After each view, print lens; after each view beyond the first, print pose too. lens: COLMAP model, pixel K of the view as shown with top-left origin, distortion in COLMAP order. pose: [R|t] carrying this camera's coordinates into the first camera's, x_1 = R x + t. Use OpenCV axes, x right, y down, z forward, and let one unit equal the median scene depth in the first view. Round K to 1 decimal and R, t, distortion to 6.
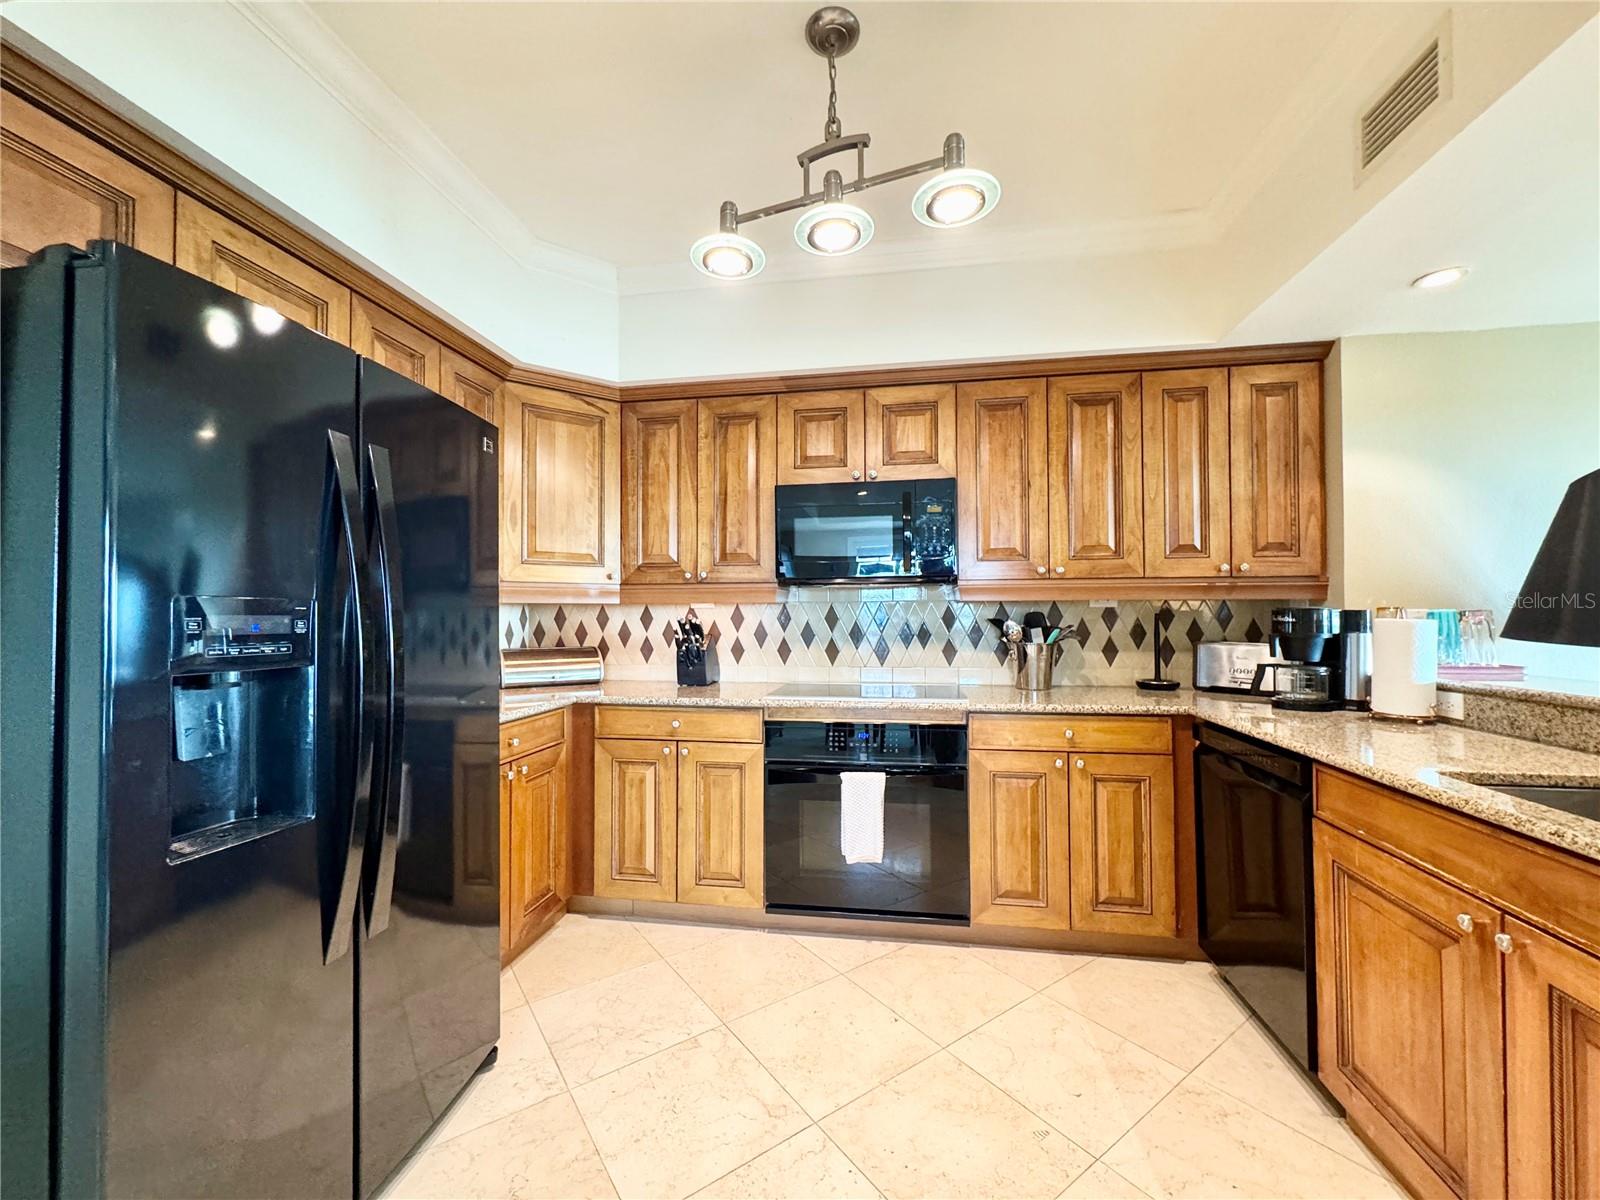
lens RADIAL K [[636.8, 0, 798.6], [0, 636.8, 605.2], [0, 0, 1]] dist [-0.000292, 0.000052]
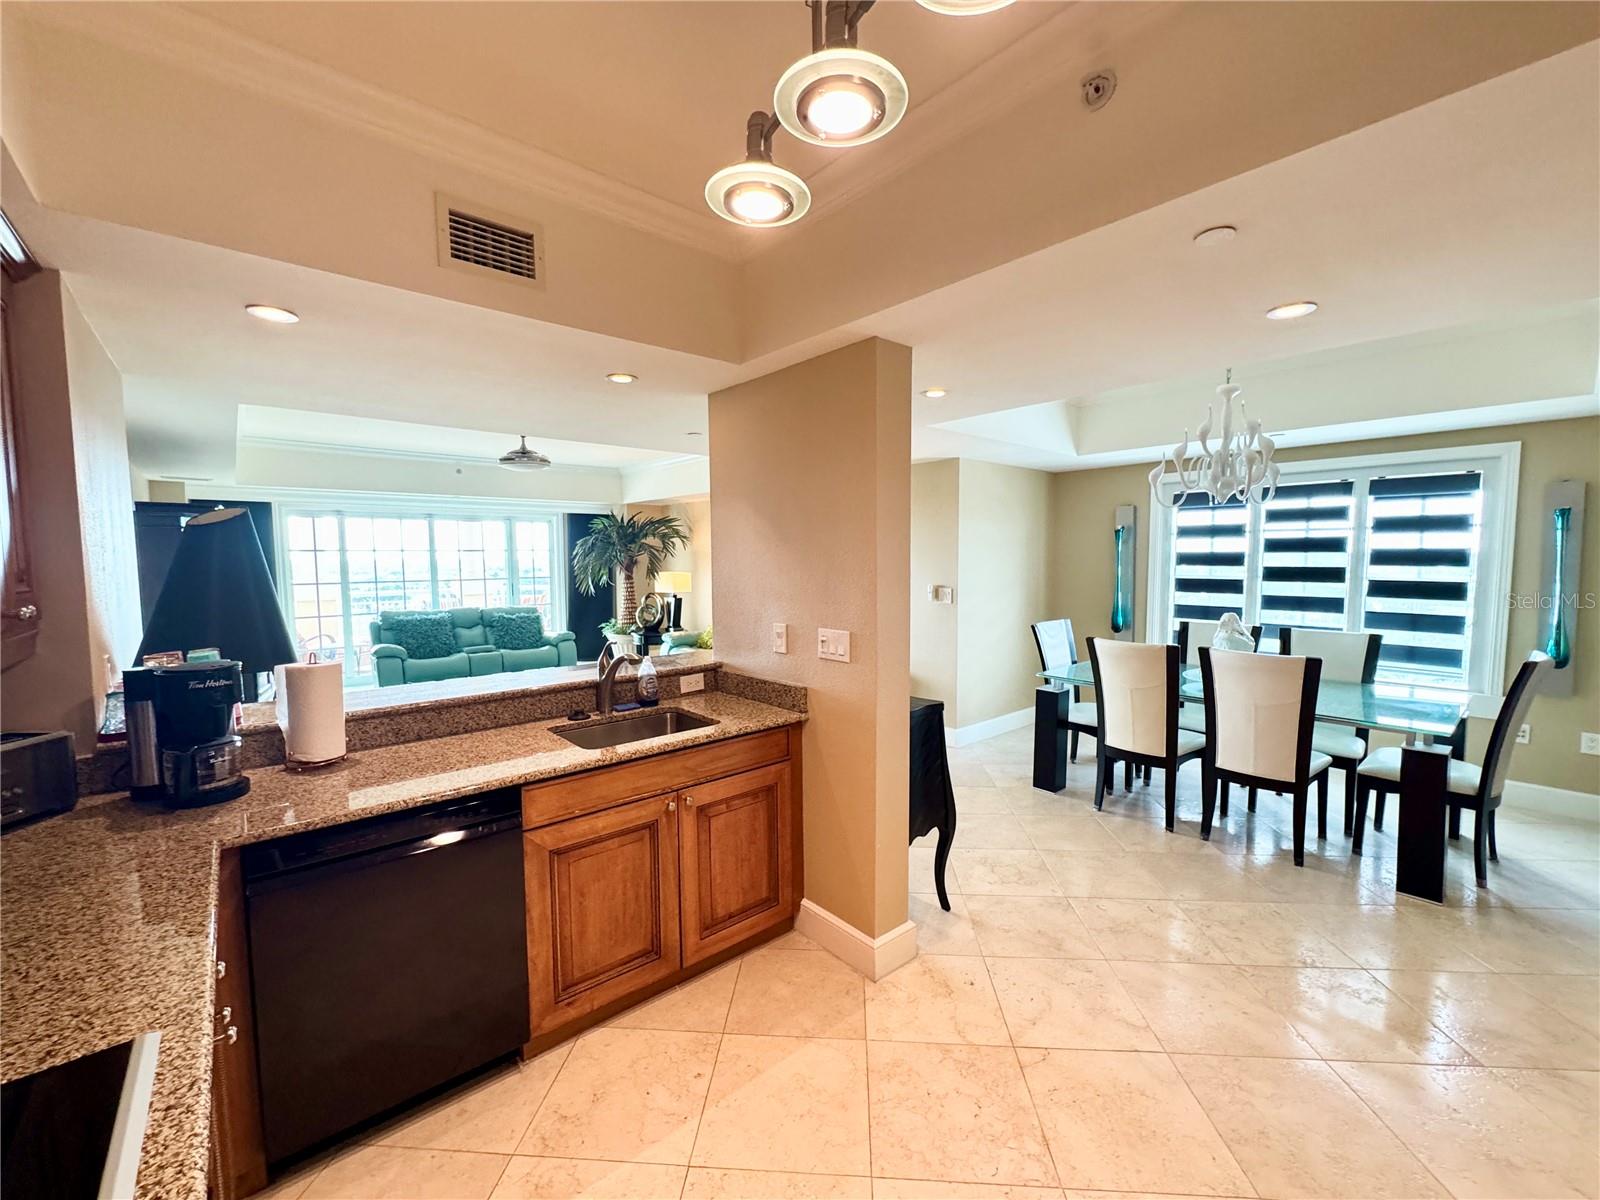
lens RADIAL K [[652.8, 0, 803.9], [0, 652.8, 606.1], [0, 0, 1]] dist [-0.000087, 0.000036]
pose [[-0.768137, -0.042529, 0.638872, -0.219171], [-0.001713, 0.997925, 0.064371, -0.103955], [-0.640284, 0.048351, -0.766615, 1.001503]]
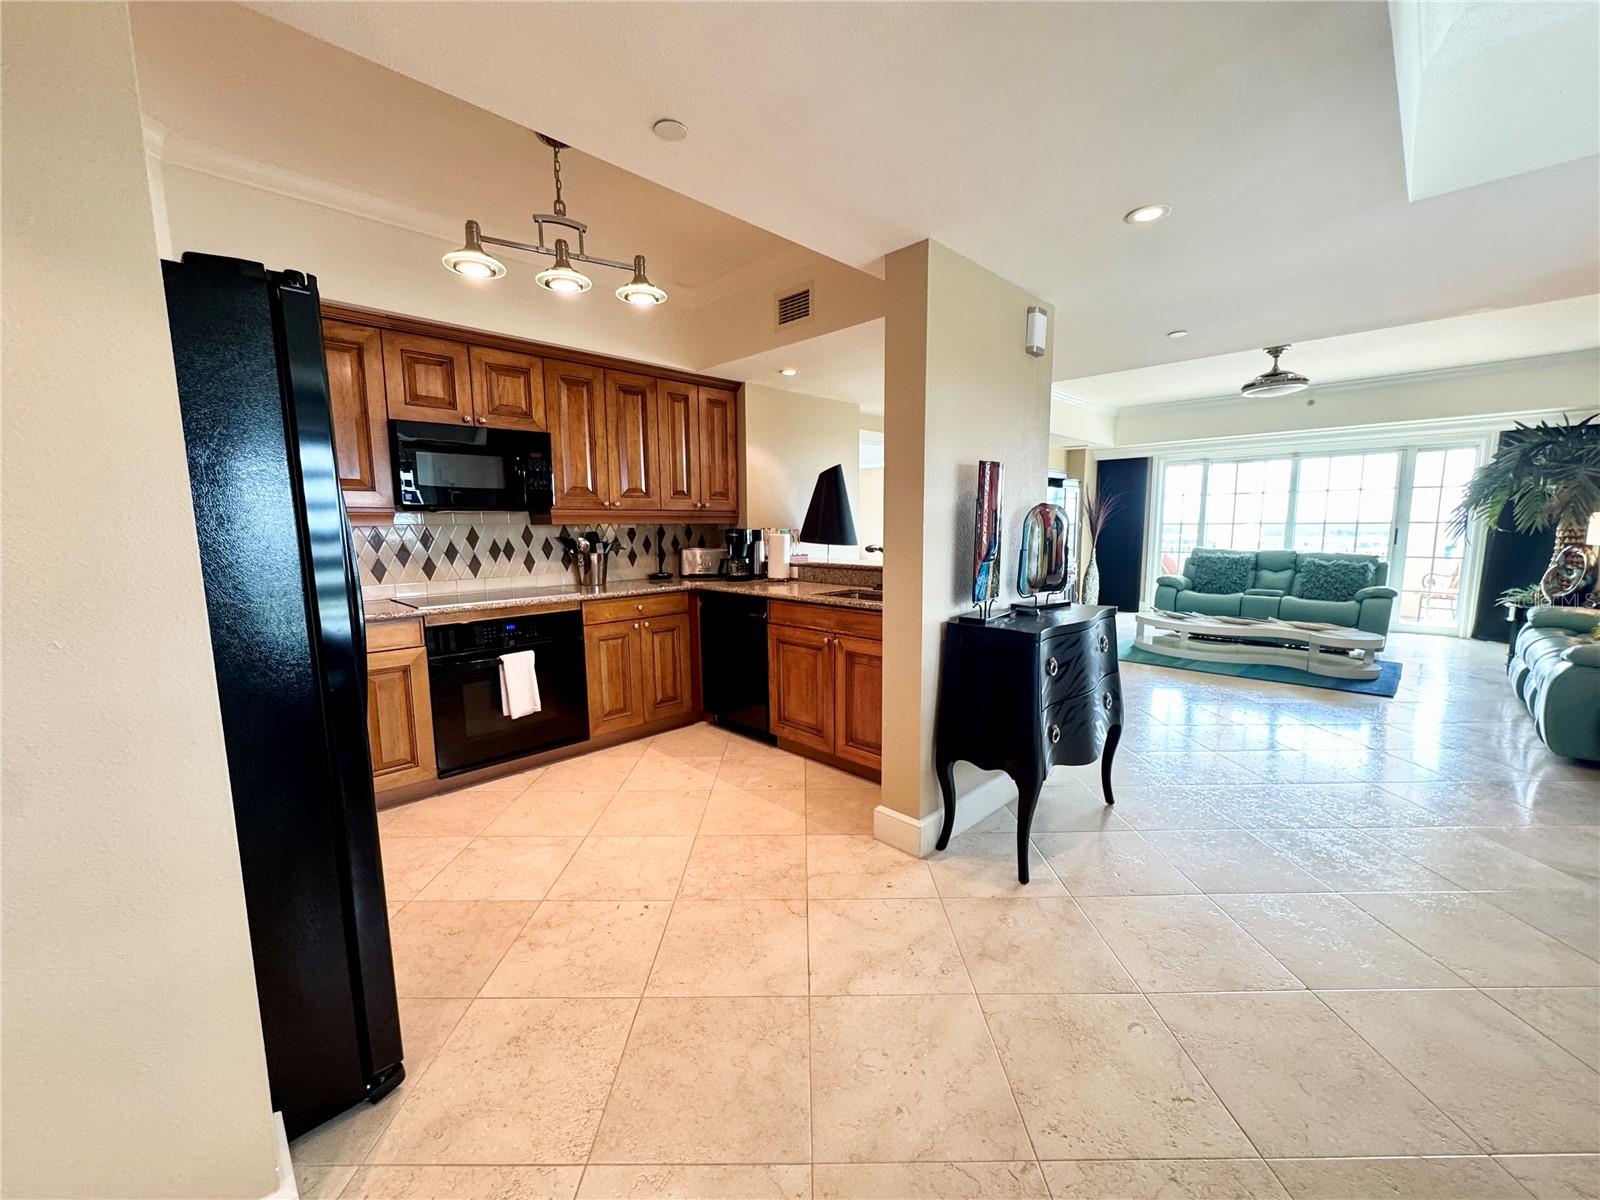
lens RADIAL K [[636.8, 0, 798.6], [0, 636.8, 605.2], [0, 0, 1]] dist [-0.000292, 0.000052]
pose [[0.586985, -0.104599, 0.802812, -0.602074], [-0.005575, 0.991073, 0.133204, -0.021633], [-0.809578, -0.082664, 0.581162, -0.257548]]
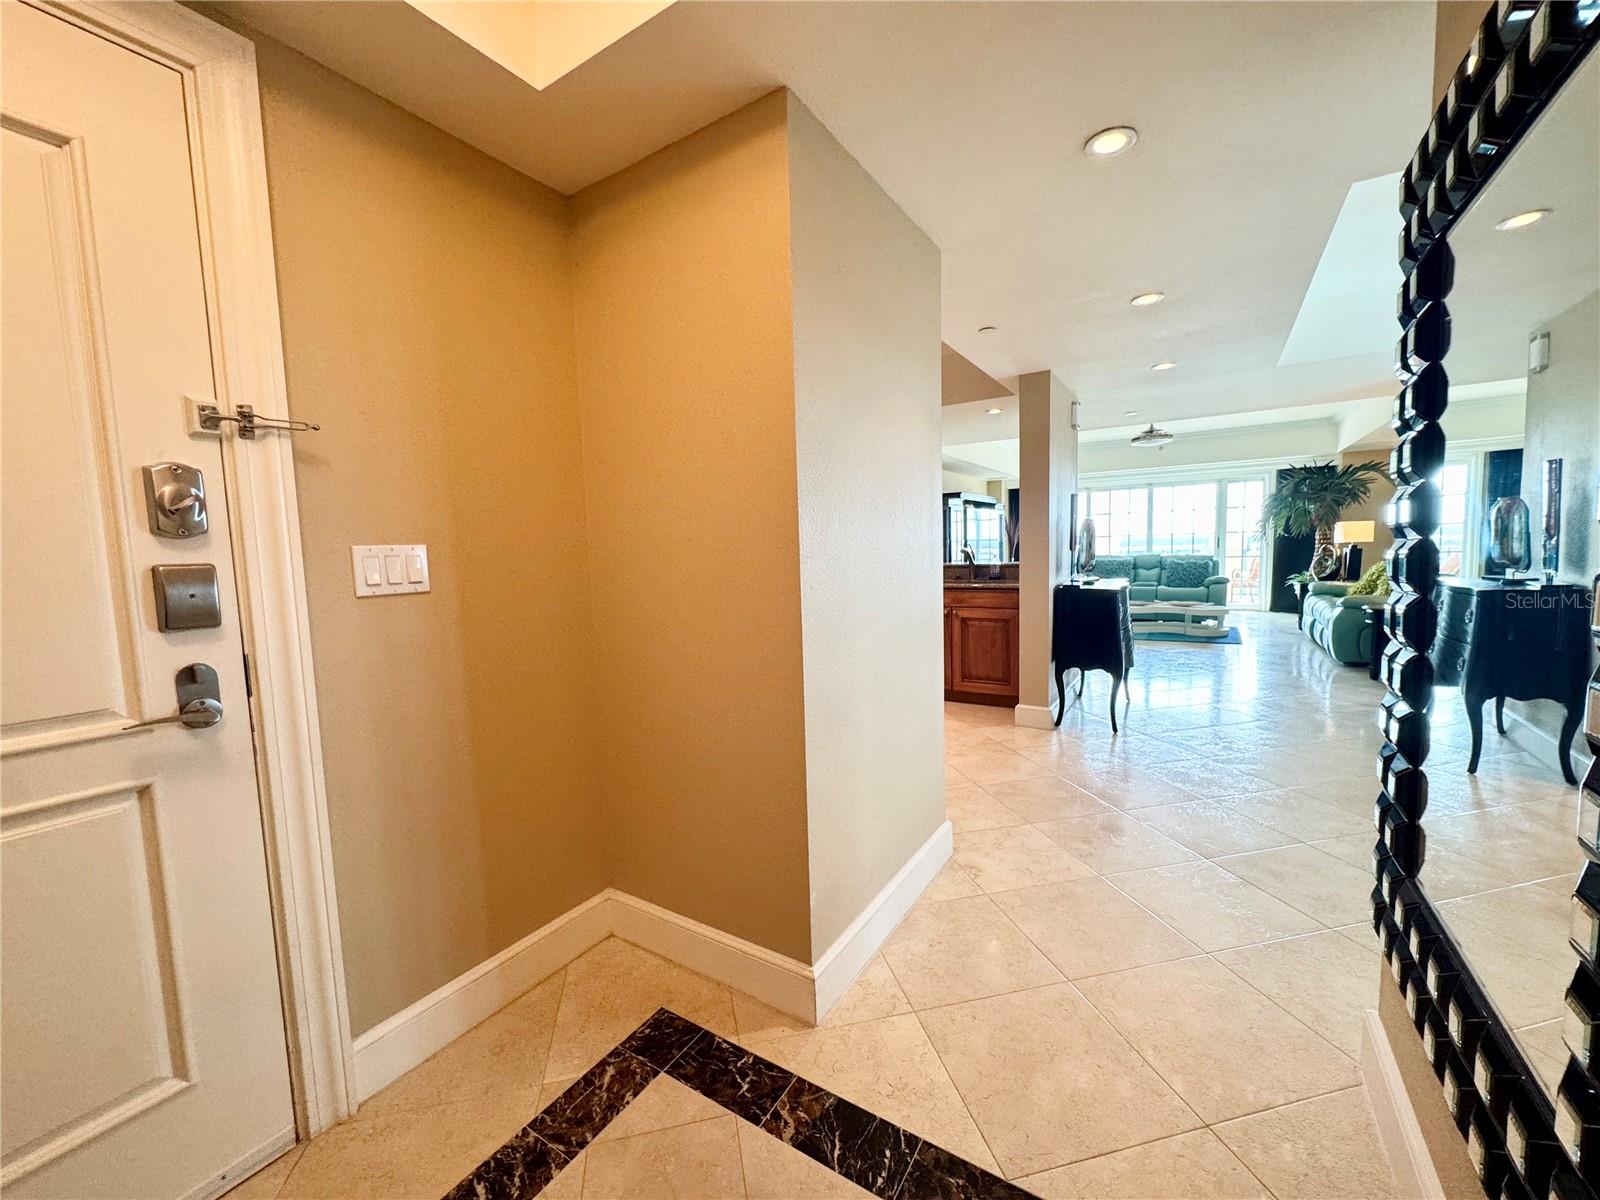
lens RADIAL K [[636.8, 0, 798.6], [0, 636.8, 605.2], [0, 0, 1]] dist [-0.000292, 0.000052]
pose [[0.398309, -0.093201, 0.912504, -1.480547], [0.015050, 0.995355, 0.095094, 0.011581], [-0.917128, -0.024144, 0.397861, 0.088639]]
